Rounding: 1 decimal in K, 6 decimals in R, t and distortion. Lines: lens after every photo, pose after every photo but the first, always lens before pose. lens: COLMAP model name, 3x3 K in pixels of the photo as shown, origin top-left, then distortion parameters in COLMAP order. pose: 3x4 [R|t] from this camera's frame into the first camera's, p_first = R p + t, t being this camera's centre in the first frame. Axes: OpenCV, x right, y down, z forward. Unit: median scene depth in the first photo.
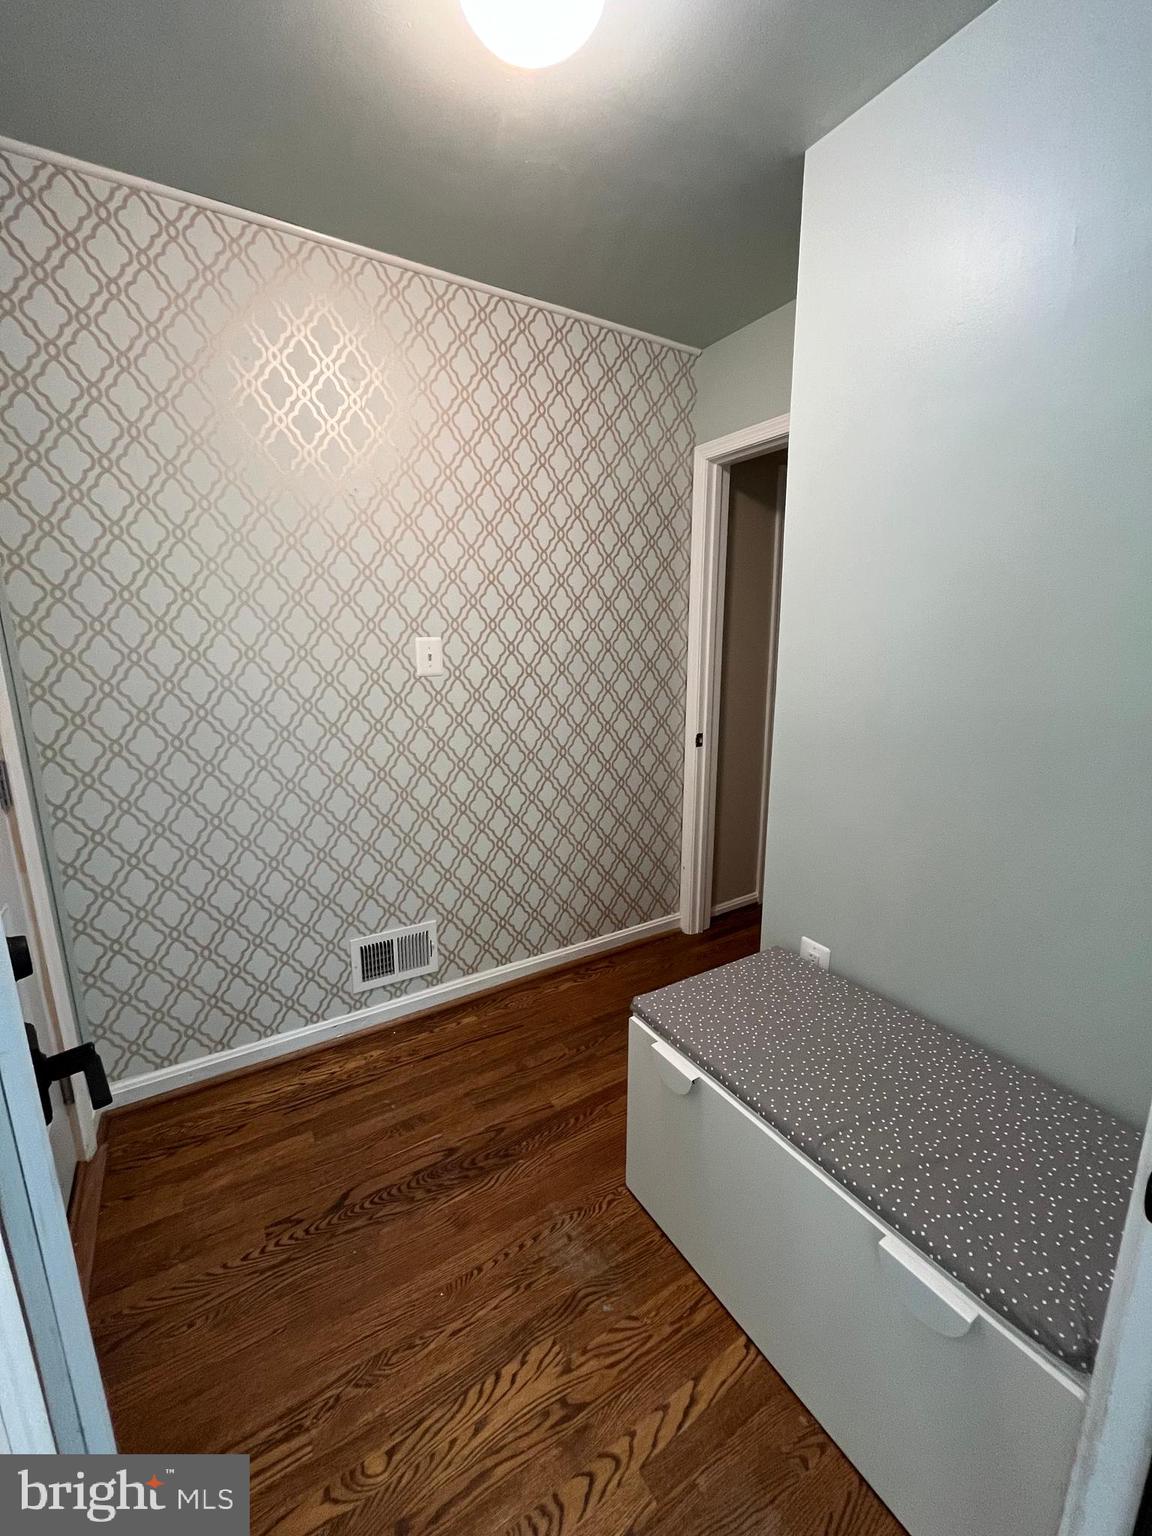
lens RADIAL K [[620.2, 0, 572.8], [0, 620.2, 764.9], [0, 0, 1]] dist [-0.002135, -0.000454]
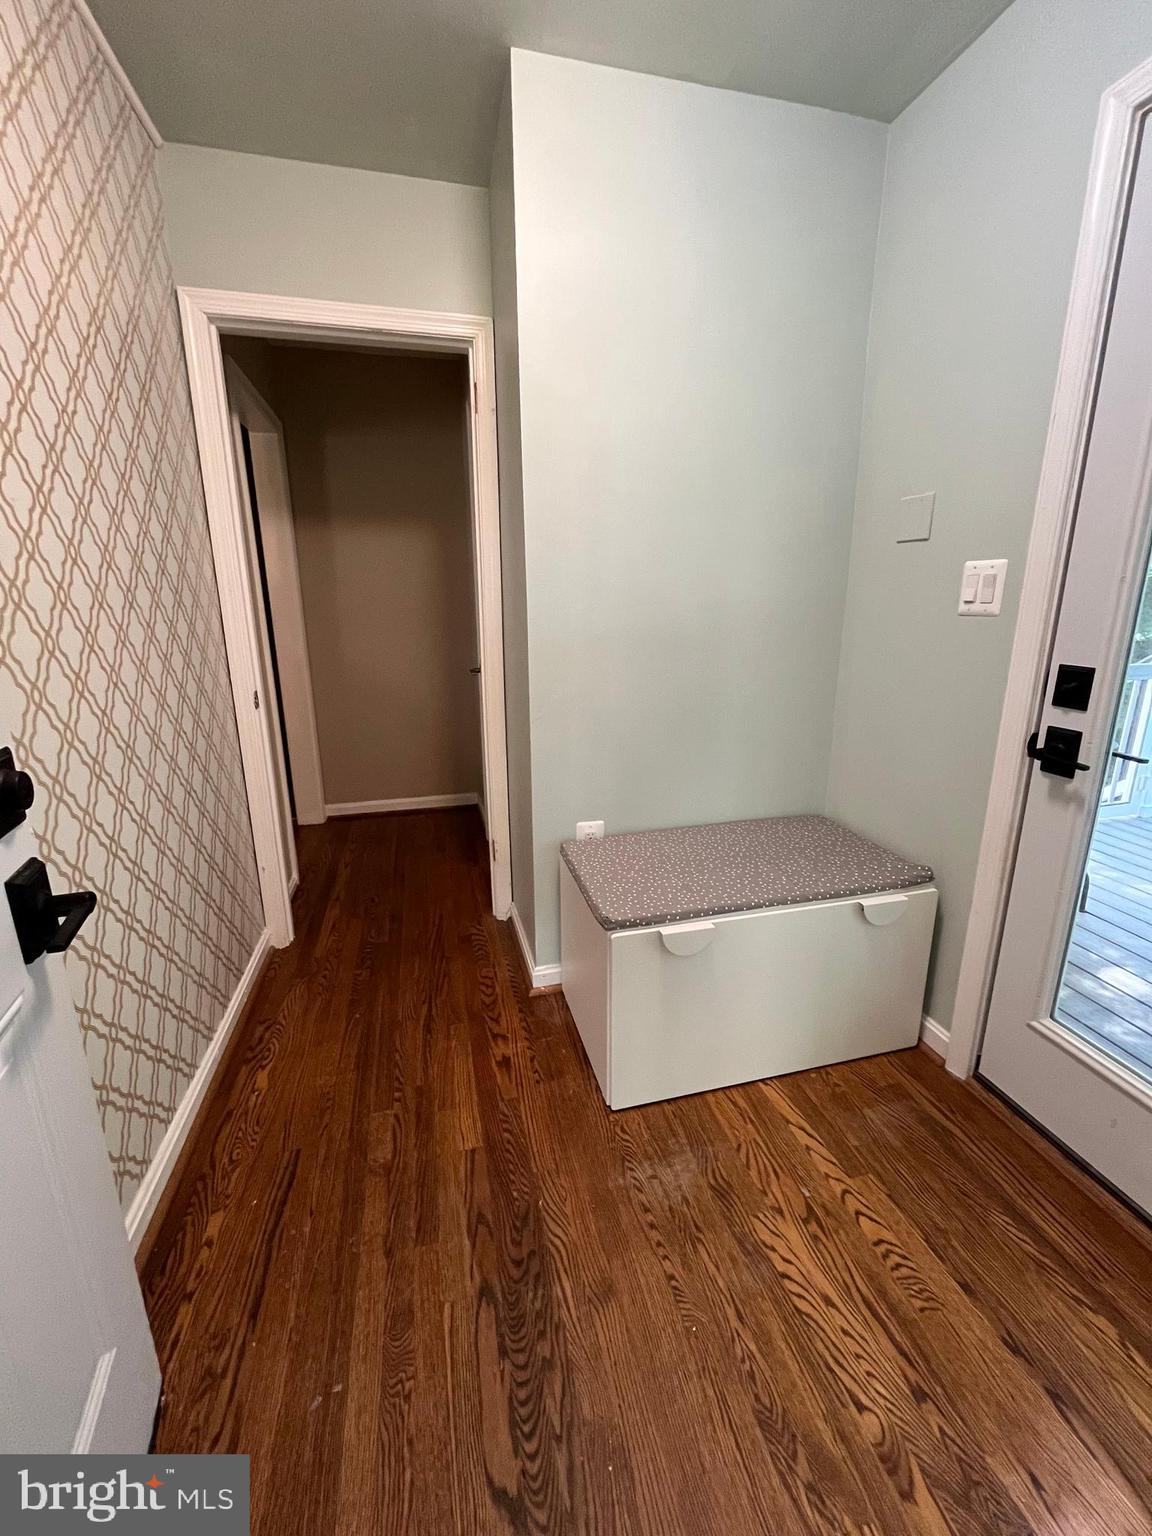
lens RADIAL K [[620.2, 0, 581.1], [0, 620.2, 764.8], [0, 0, 1]] dist [-0.002135, -0.000454]
pose [[0.298440, -0.236848, 0.924574, -0.893066], [0.204738, 0.962056, 0.180363, -0.041992], [-0.932210, 0.135468, 0.335608, 0.817182]]
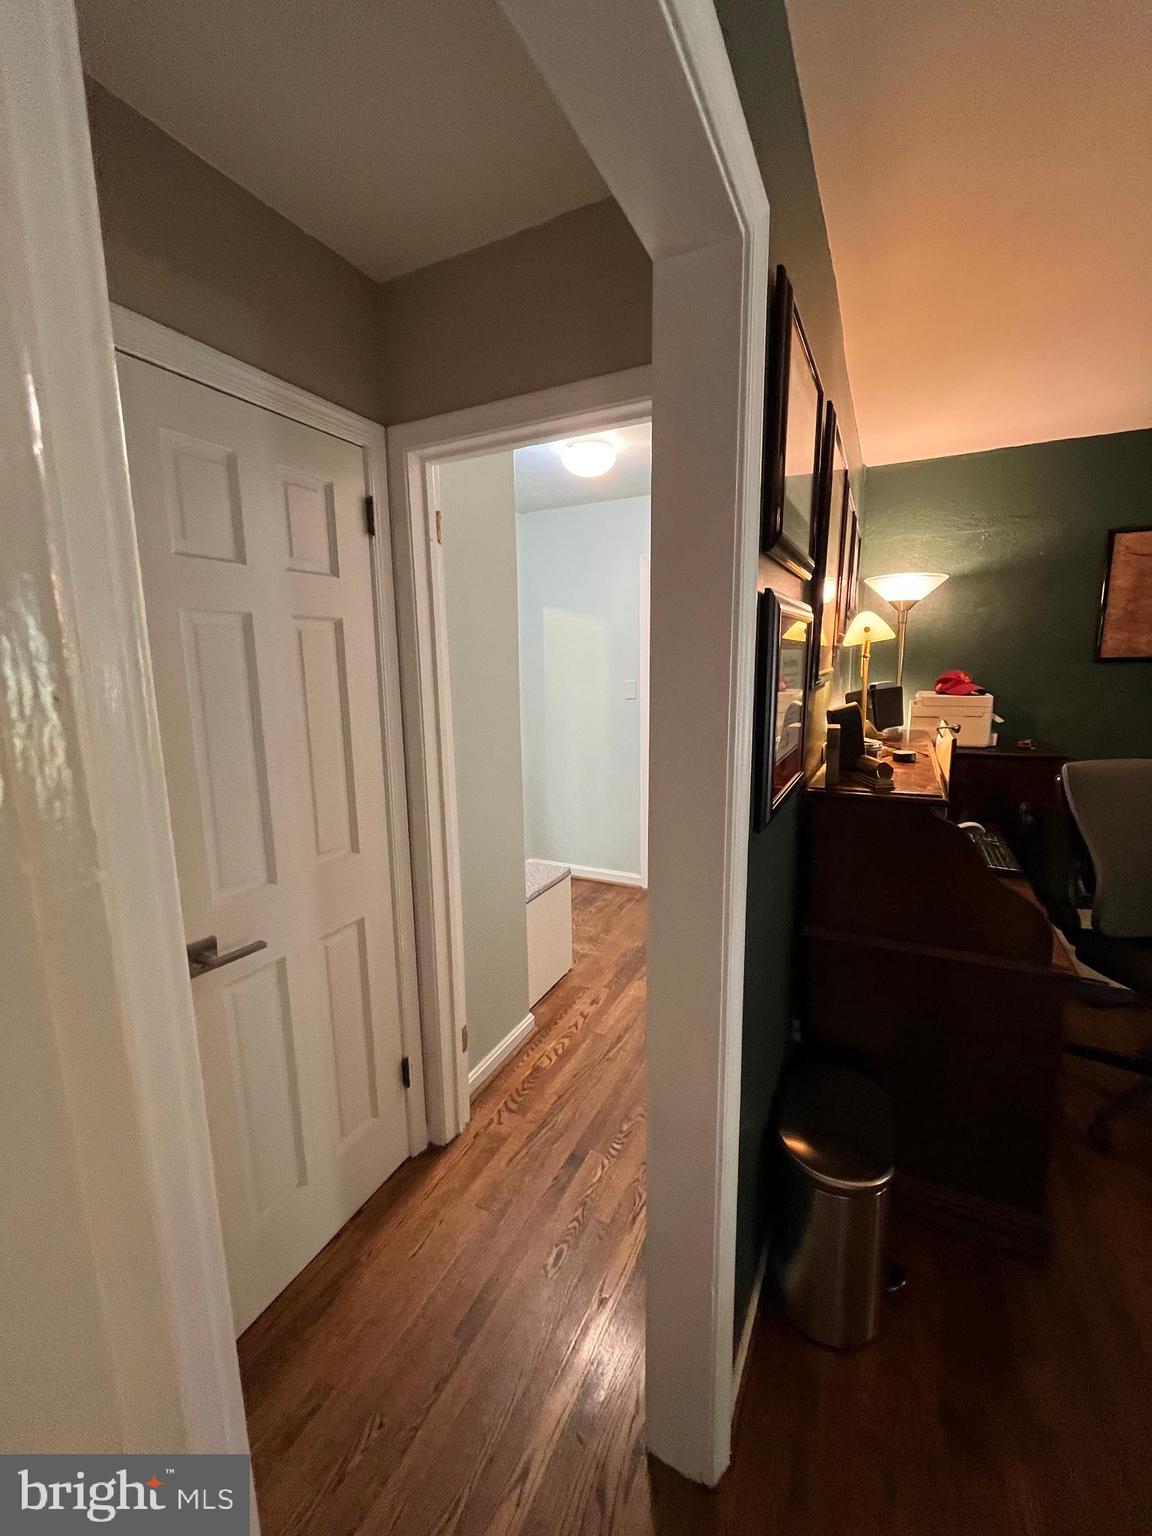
lens RADIAL K [[620.2, 0, 582.7], [0, 620.2, 762.7], [0, 0, 1]] dist [-0.002135, -0.000454]
pose [[-0.845750, 0.105908, -0.522963, 1.289344], [-0.092342, 0.936264, 0.338945, -0.746819], [0.525528, 0.334954, -0.782065, 2.964894]]
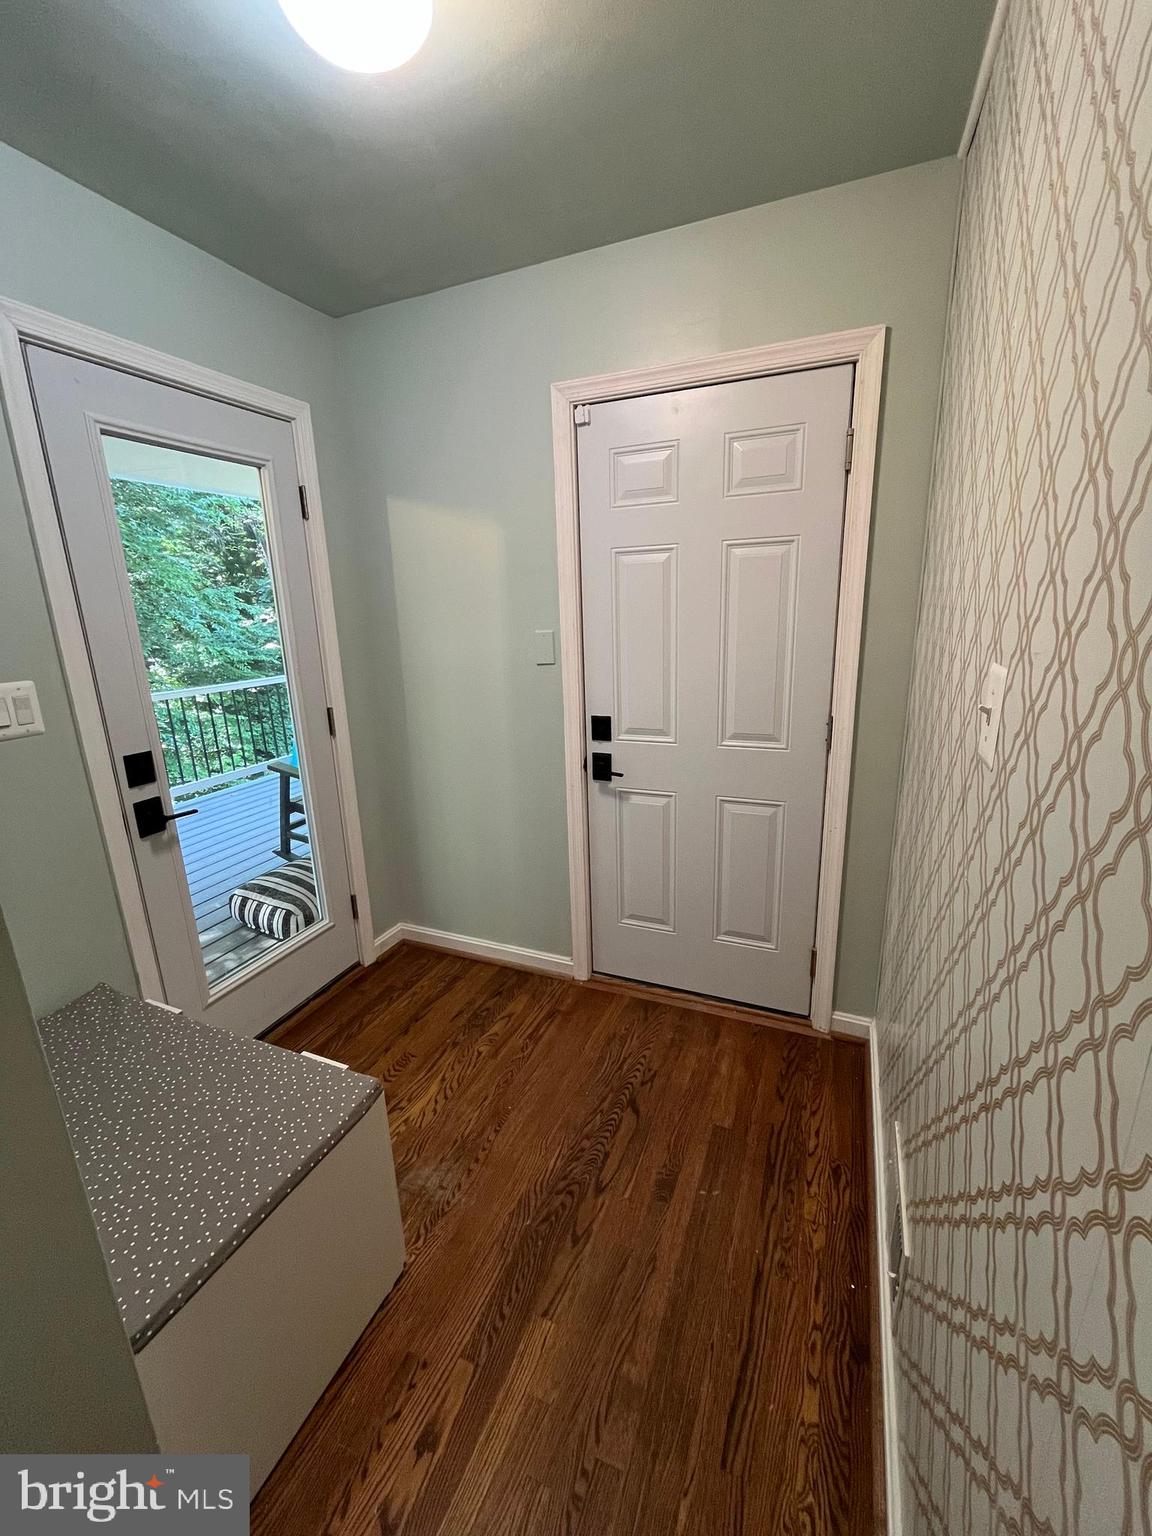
lens RADIAL K [[620.2, 0, 580.3], [0, 620.2, 761.8], [0, 0, 1]] dist [-0.002135, -0.000454]
pose [[-0.811958, 0.172363, -0.557687, 0.328602], [-0.089781, 0.907163, 0.411090, -0.479010], [0.576769, 0.383858, -0.721104, 1.929993]]
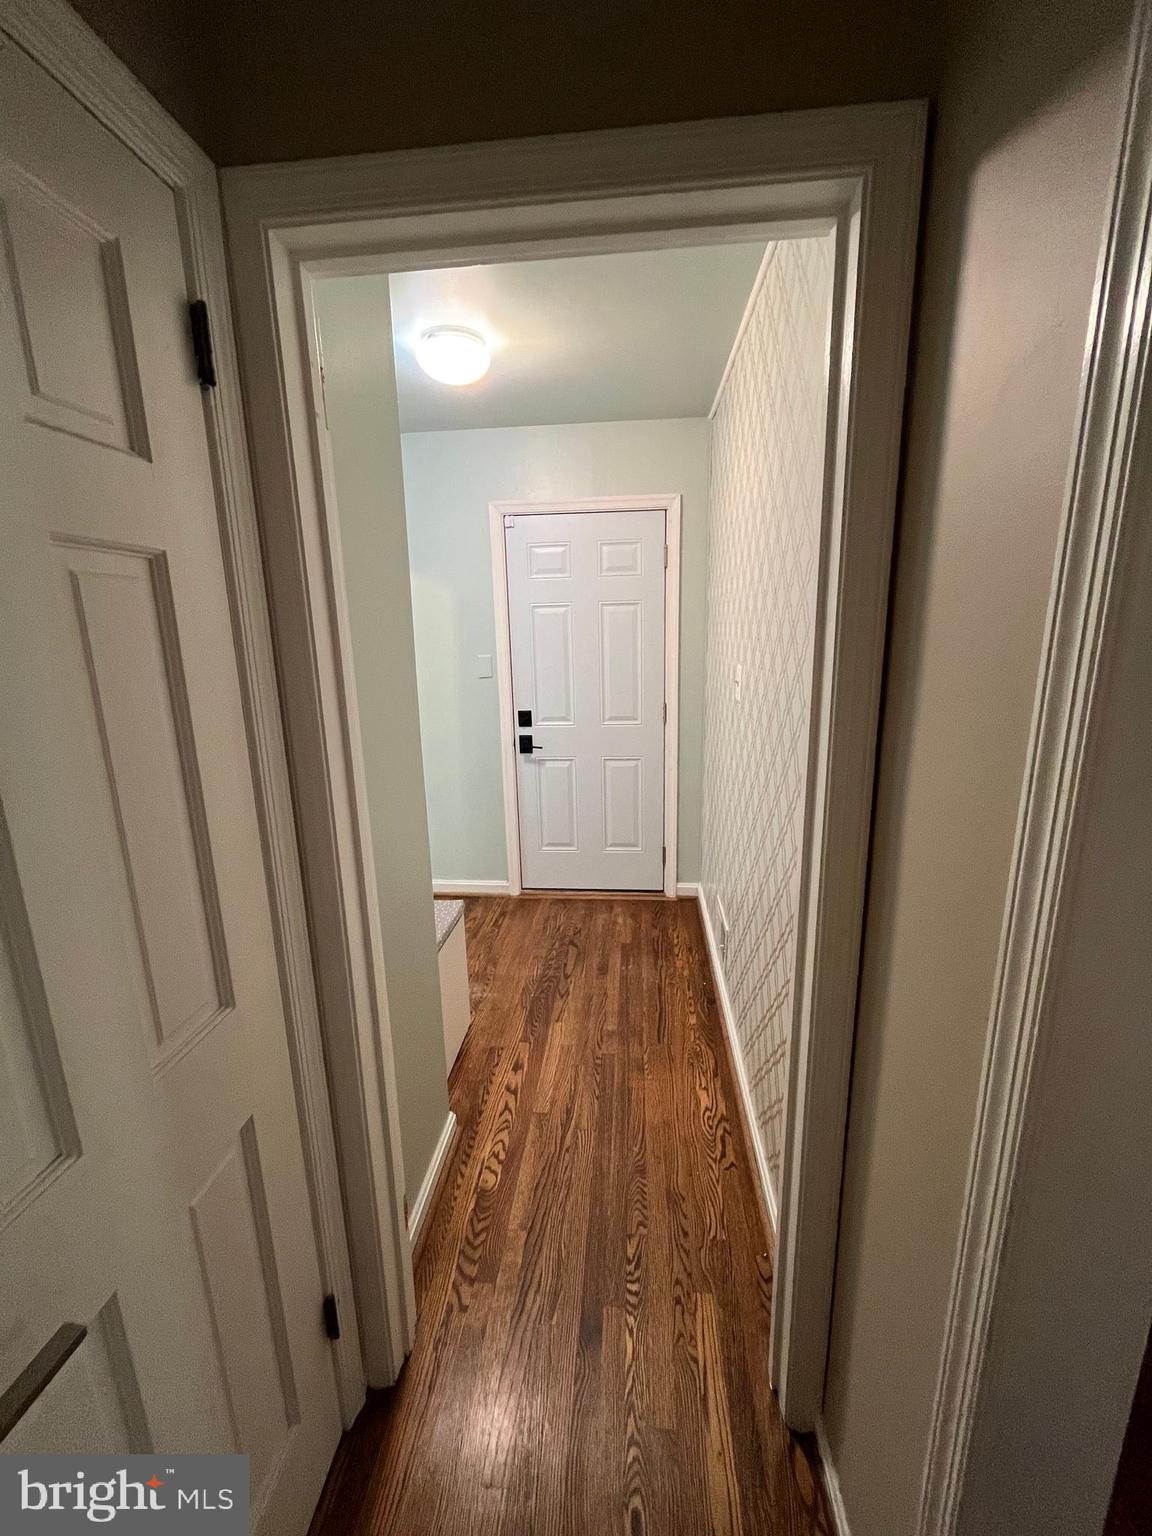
lens RADIAL K [[620.2, 0, 579.5], [0, 620.2, 762.5], [0, 0, 1]] dist [-0.002135, -0.000454]
pose [[-0.599054, 0.193598, -0.776952, 1.278217], [-0.142182, 0.929191, 0.341158, -0.622798], [0.787984, 0.314841, -0.529110, 2.332372]]
